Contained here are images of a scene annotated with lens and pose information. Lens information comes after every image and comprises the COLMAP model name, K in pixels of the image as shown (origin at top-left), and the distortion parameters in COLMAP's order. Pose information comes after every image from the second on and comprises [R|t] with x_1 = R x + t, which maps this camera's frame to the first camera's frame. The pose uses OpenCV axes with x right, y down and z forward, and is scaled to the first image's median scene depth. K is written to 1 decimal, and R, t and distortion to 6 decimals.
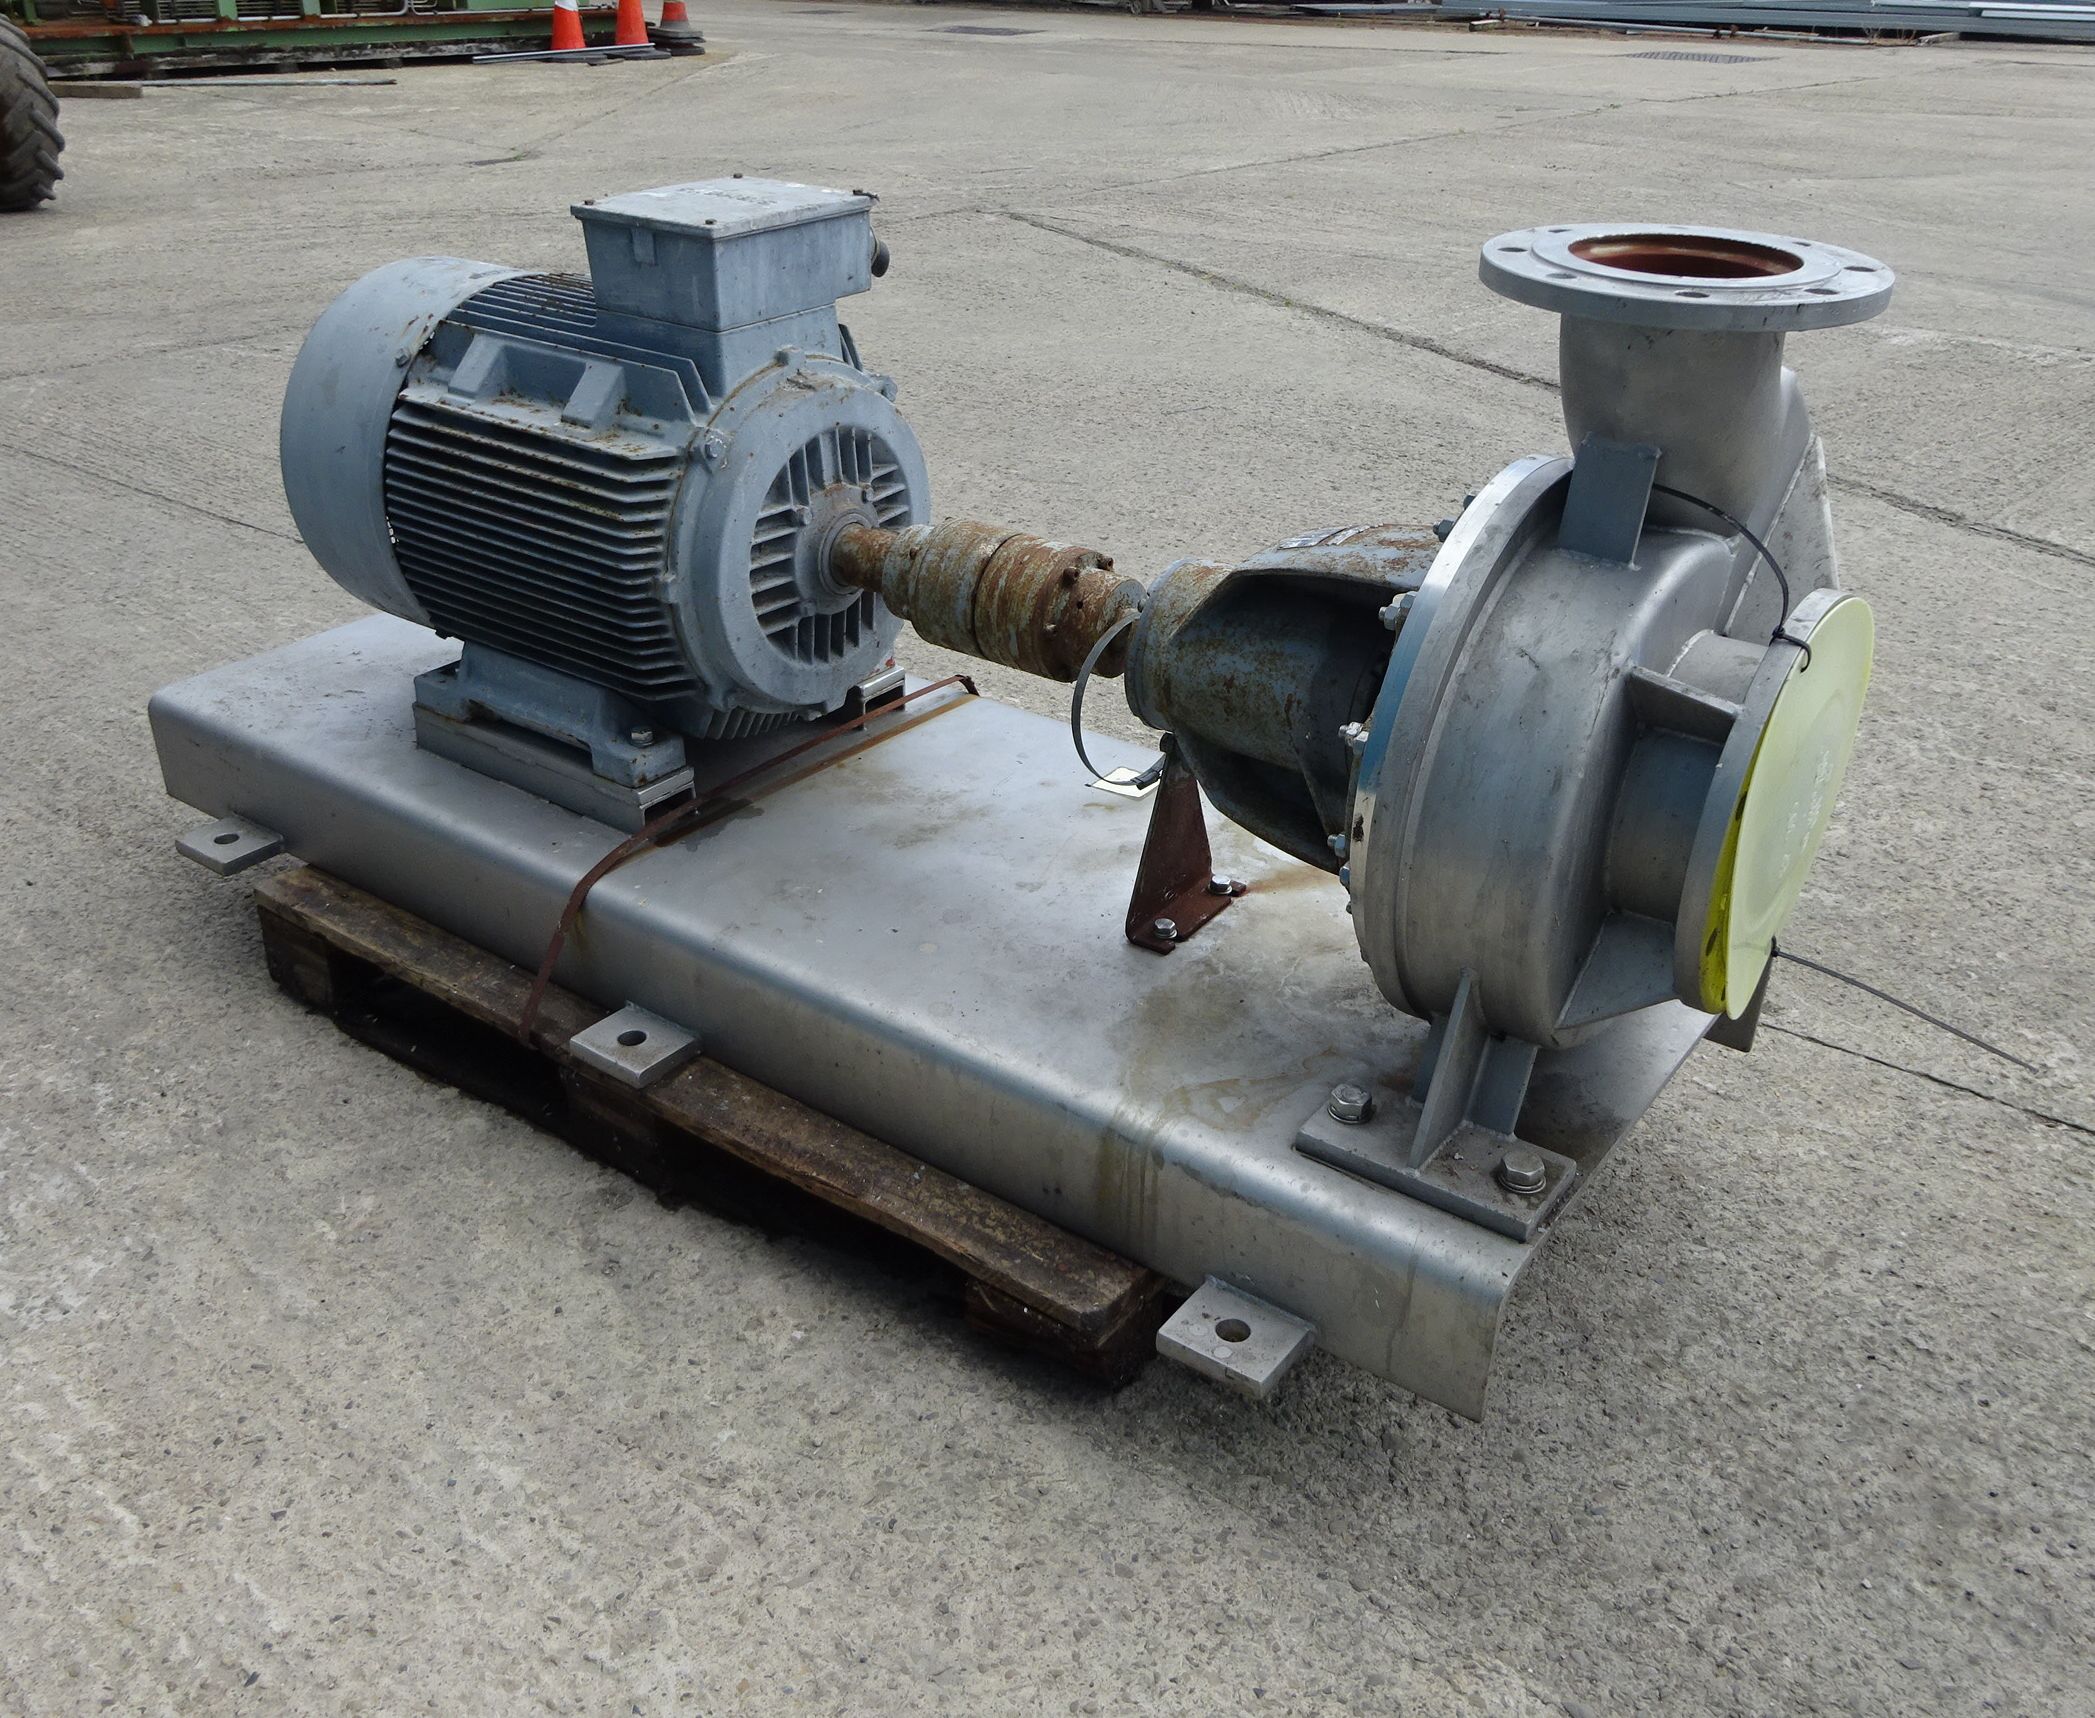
lens RADIAL K [[1847.7, 0, 1039.4], [0, 1847.7, 877.6], [0, 0, 1]] dist [0.015533, -0.019169]
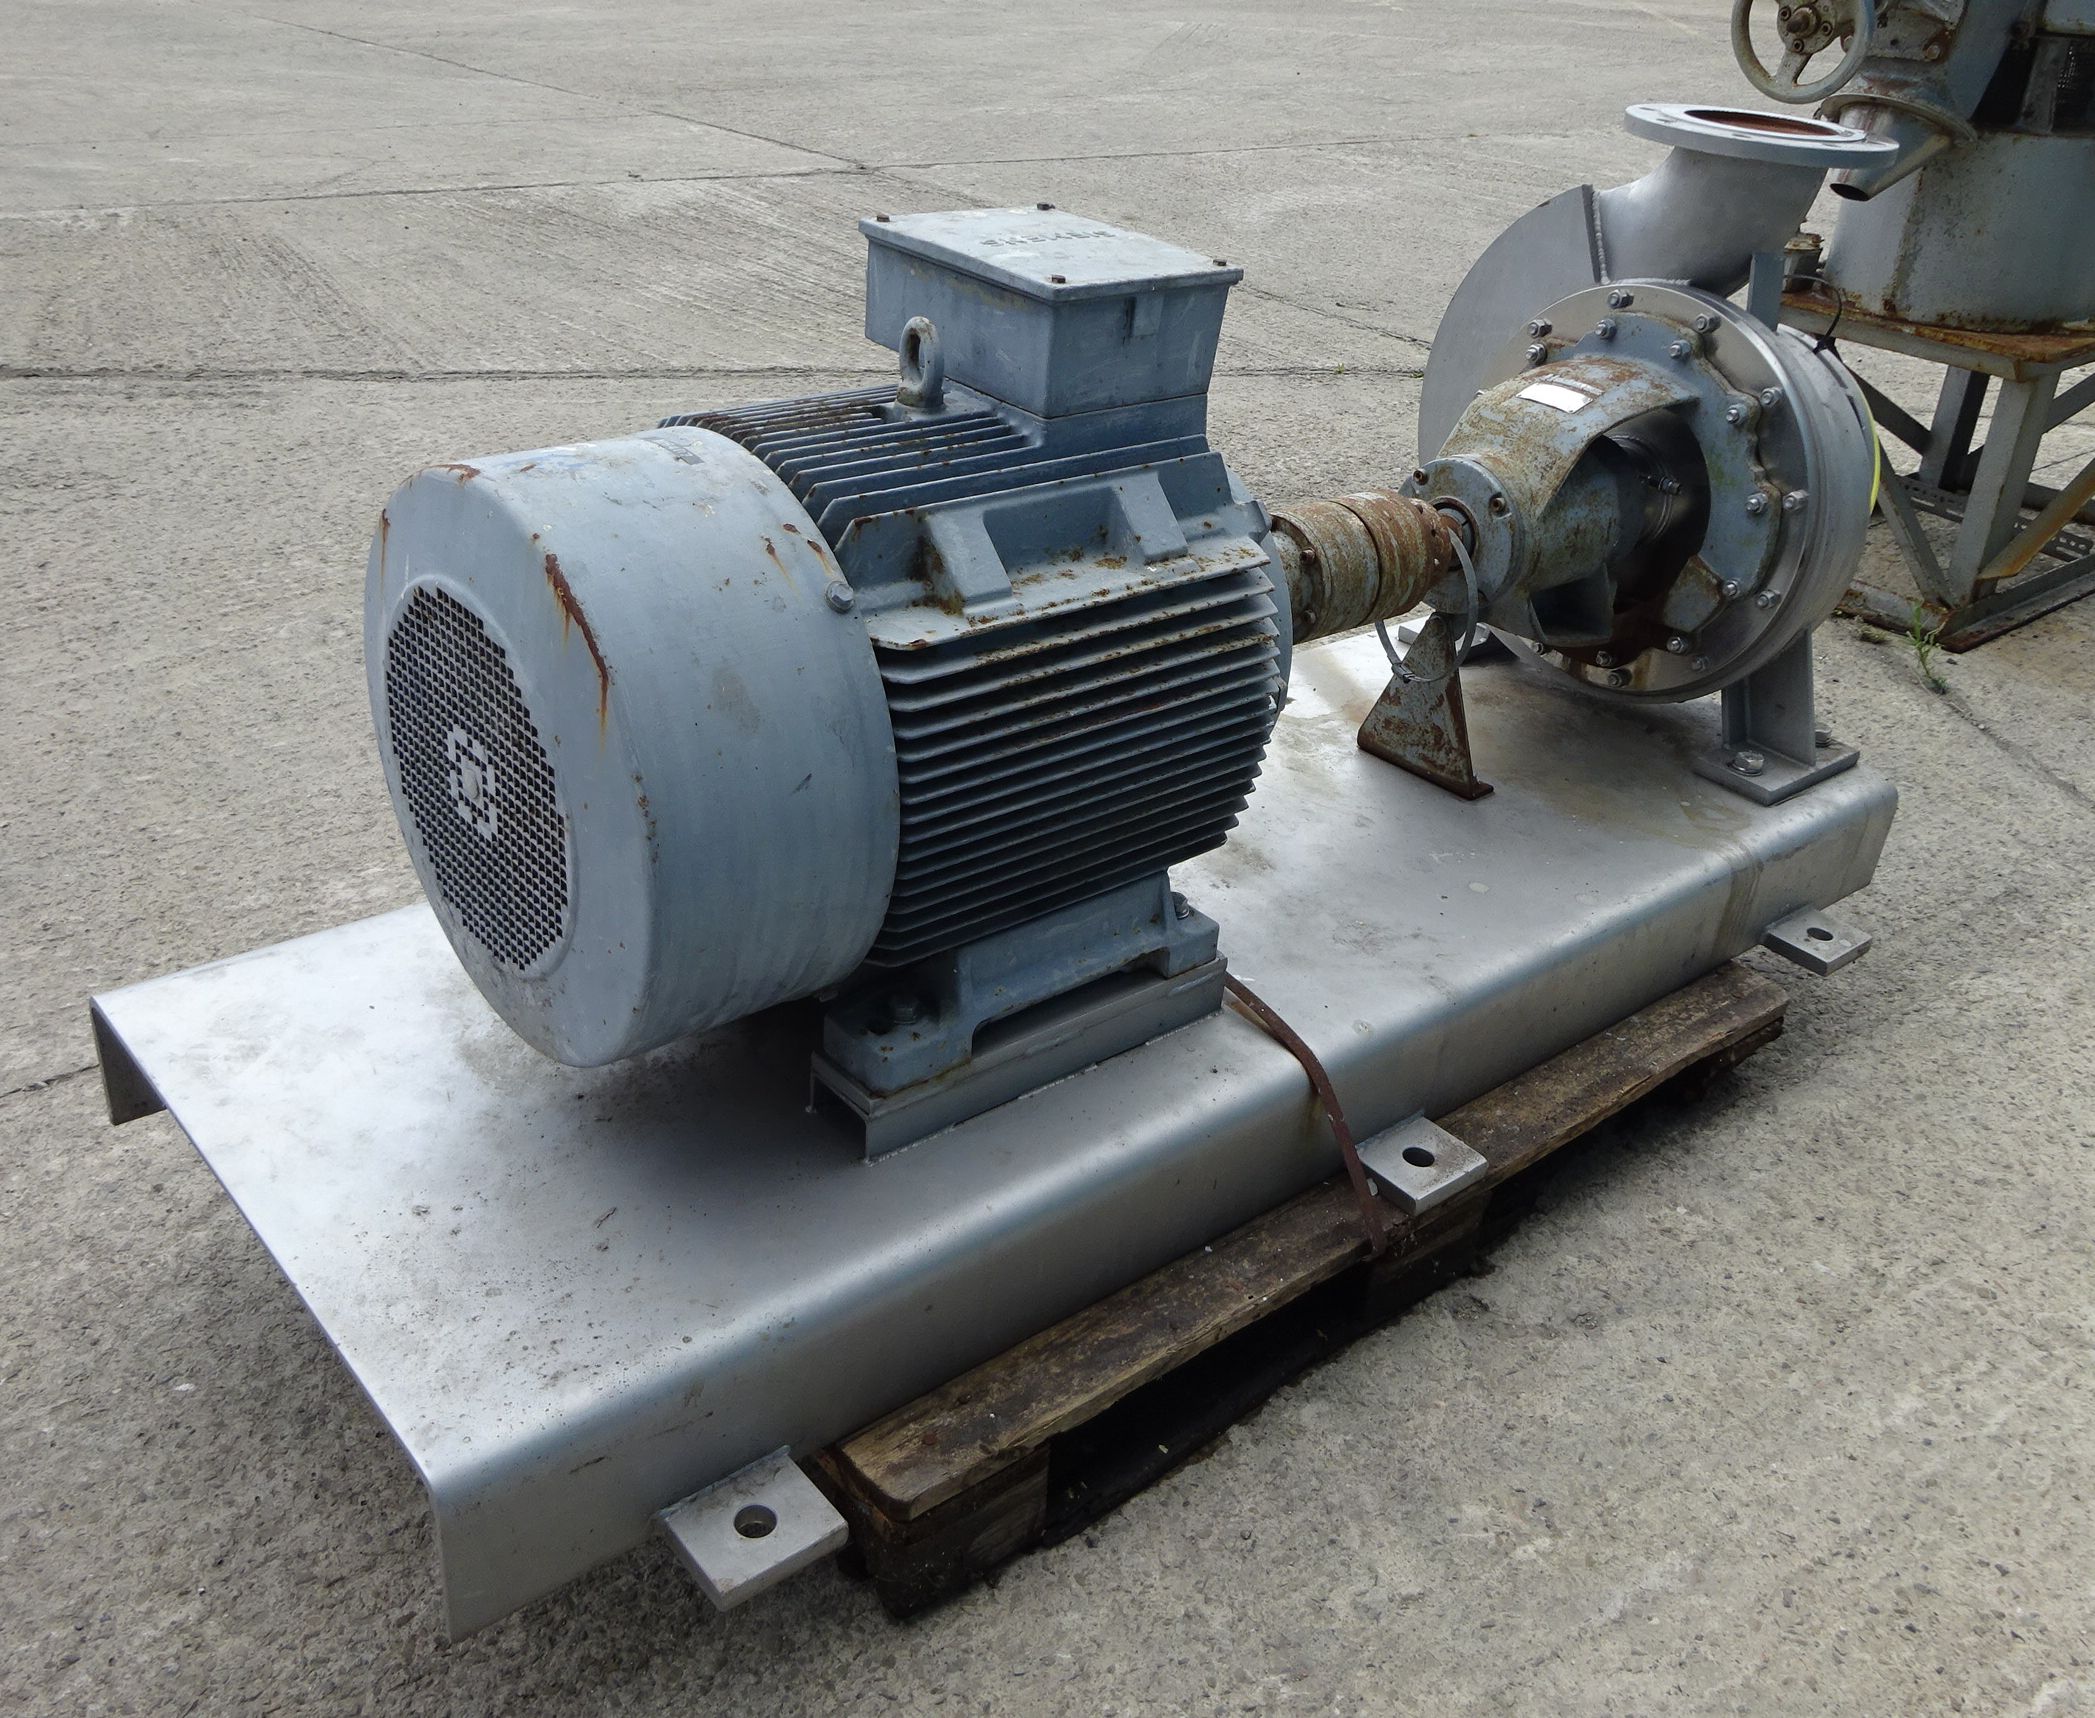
lens RADIAL K [[1847.7, 0, 1036.4], [0, 1847.7, 838.8], [0, 0, 1]] dist [0.015533, -0.019169]
pose [[0.246453, -0.464651, 0.850506, -0.959455], [0.402432, 0.847405, 0.346343, -0.430274], [-0.881651, 0.256914, 0.395836, 0.770692]]
